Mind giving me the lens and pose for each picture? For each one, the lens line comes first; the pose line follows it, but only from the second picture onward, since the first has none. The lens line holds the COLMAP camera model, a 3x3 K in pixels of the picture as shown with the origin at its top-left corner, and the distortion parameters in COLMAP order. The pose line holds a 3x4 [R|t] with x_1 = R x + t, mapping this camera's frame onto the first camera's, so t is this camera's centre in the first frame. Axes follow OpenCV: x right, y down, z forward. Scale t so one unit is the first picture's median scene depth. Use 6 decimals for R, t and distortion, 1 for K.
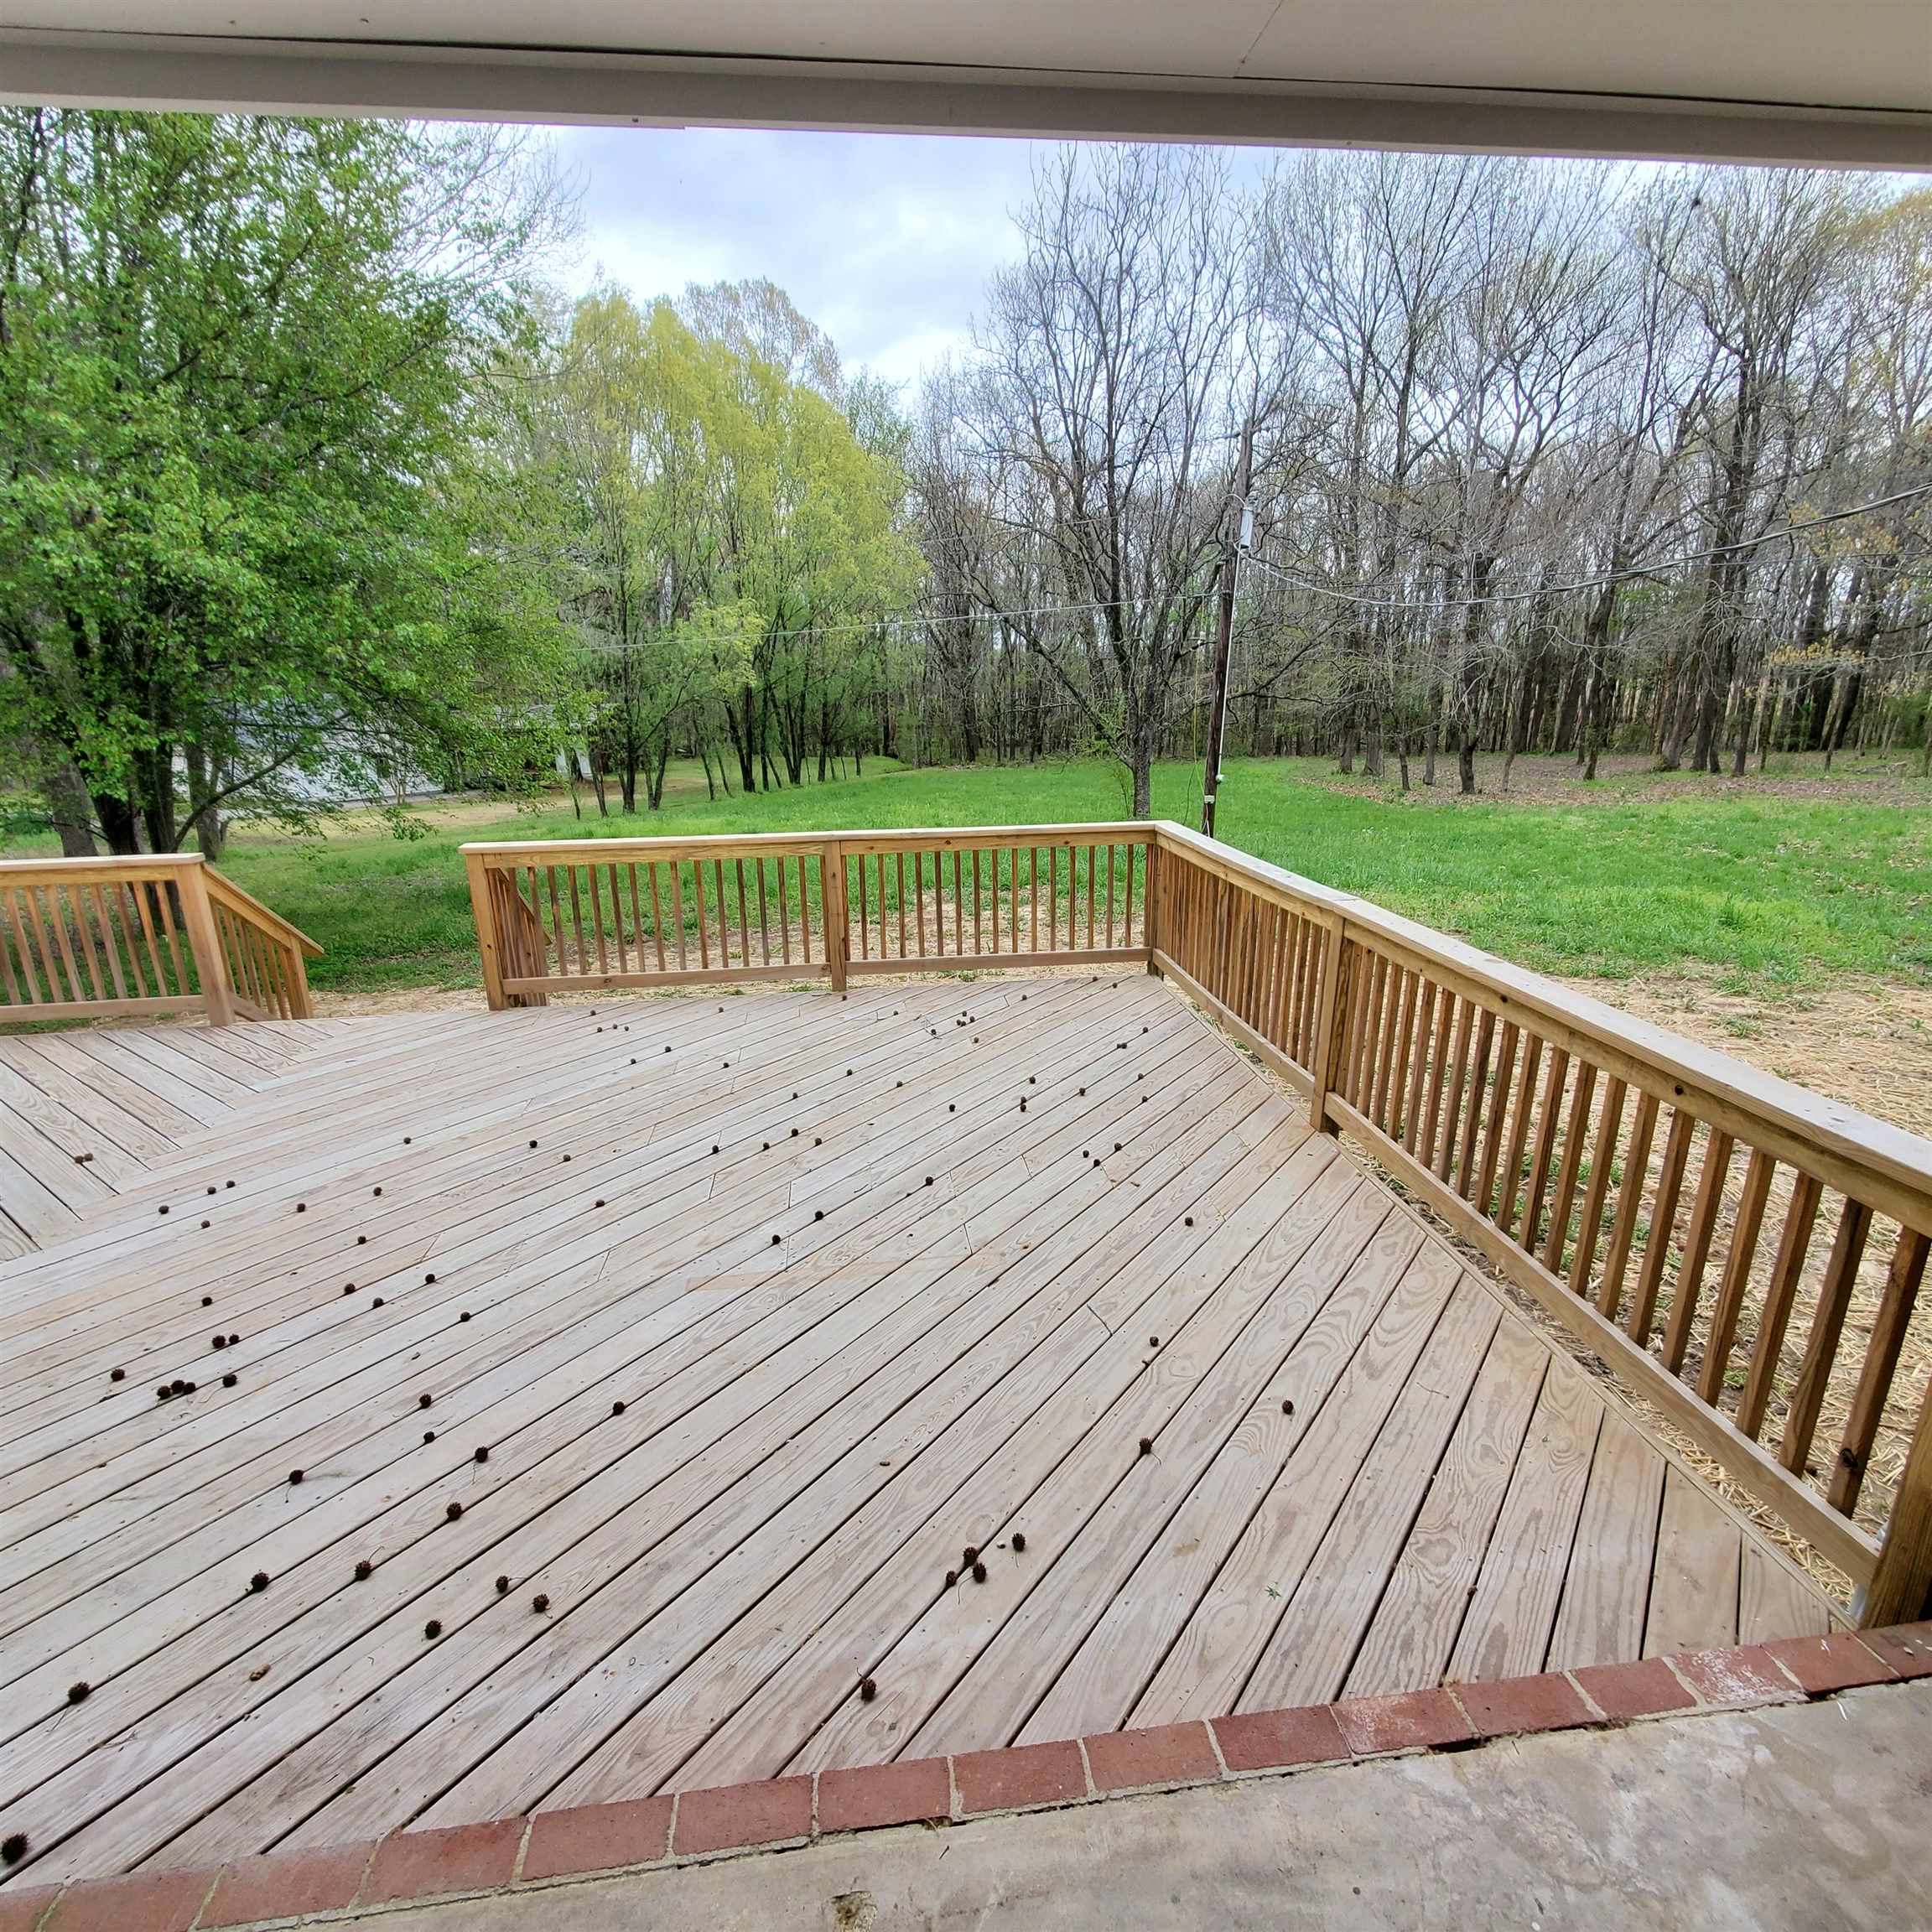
lens RADIAL K [[1021.7, 0, 975.9], [0, 1021.7, 994.9], [0, 0, 1]] dist [-0.002755, -0.009184]
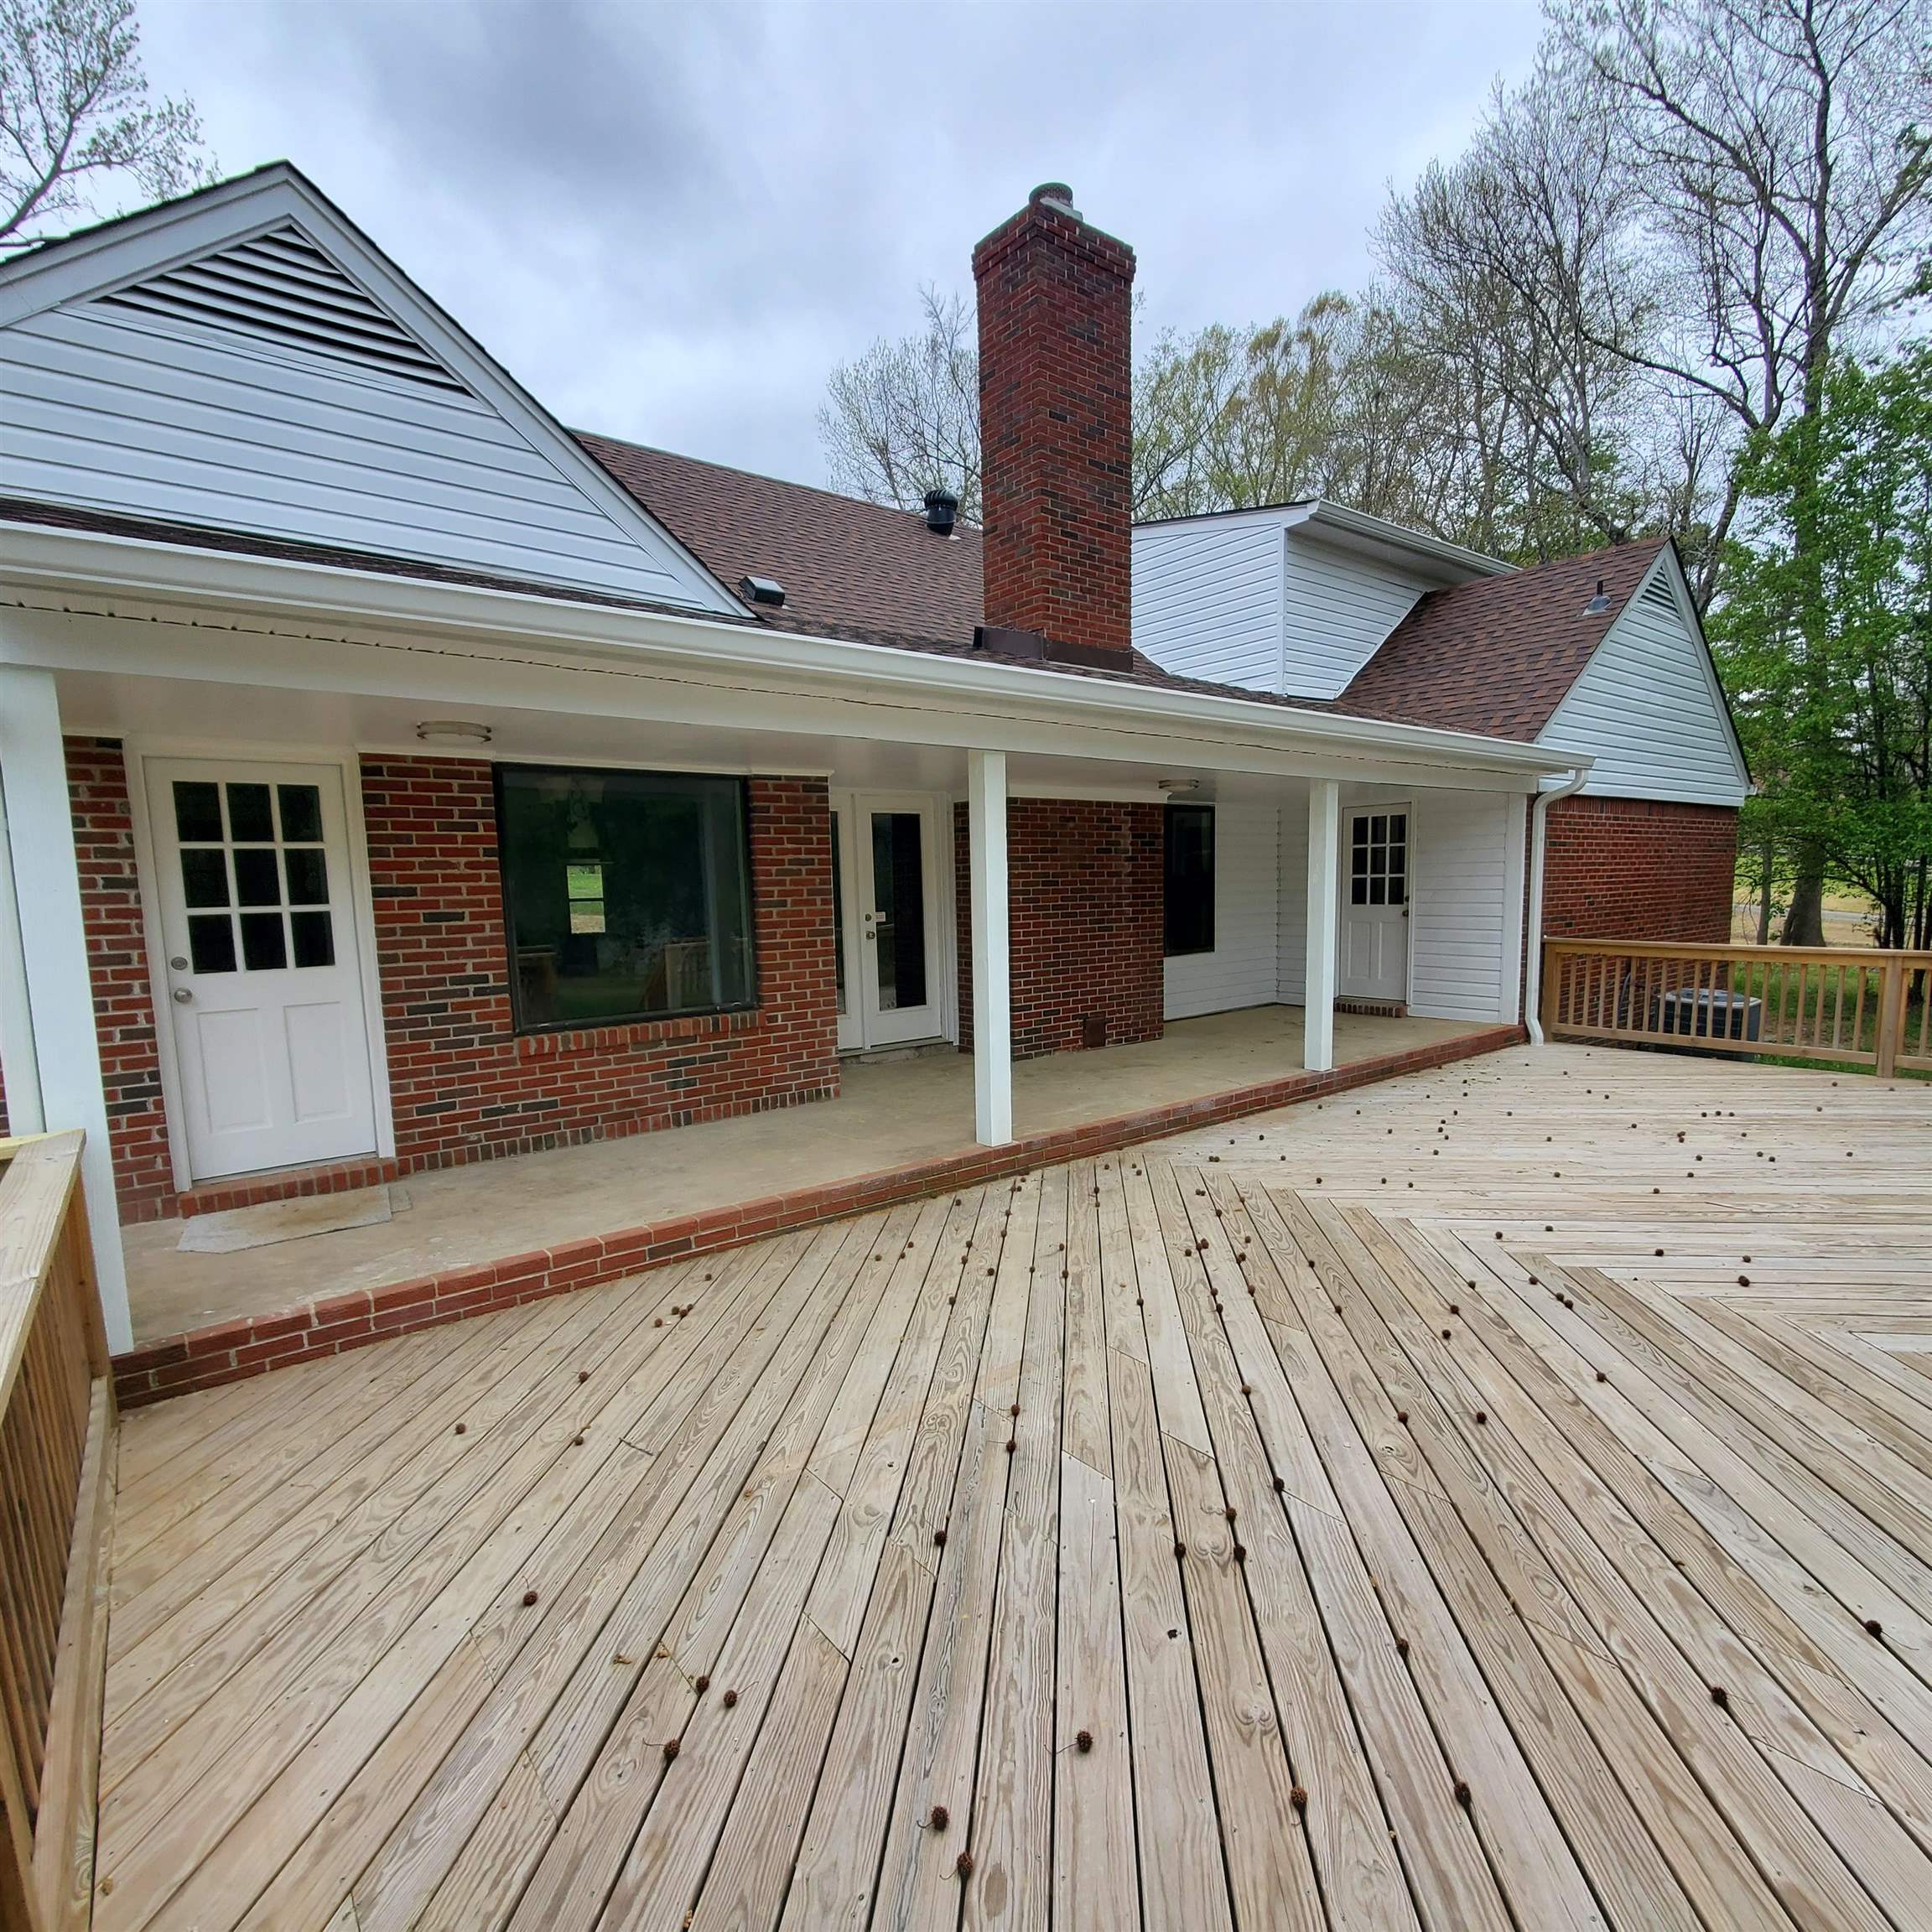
lens RADIAL K [[1021.7, 0, 975.9], [0, 1021.7, 994.9], [0, 0, 1]] dist [-0.002755, -0.009184]
pose [[-0.857233, 0.091457, -0.506742, 0.285085], [-0.115446, 0.924914, 0.362224, -0.465289], [0.501821, 0.369012, -0.782308, 1.670689]]
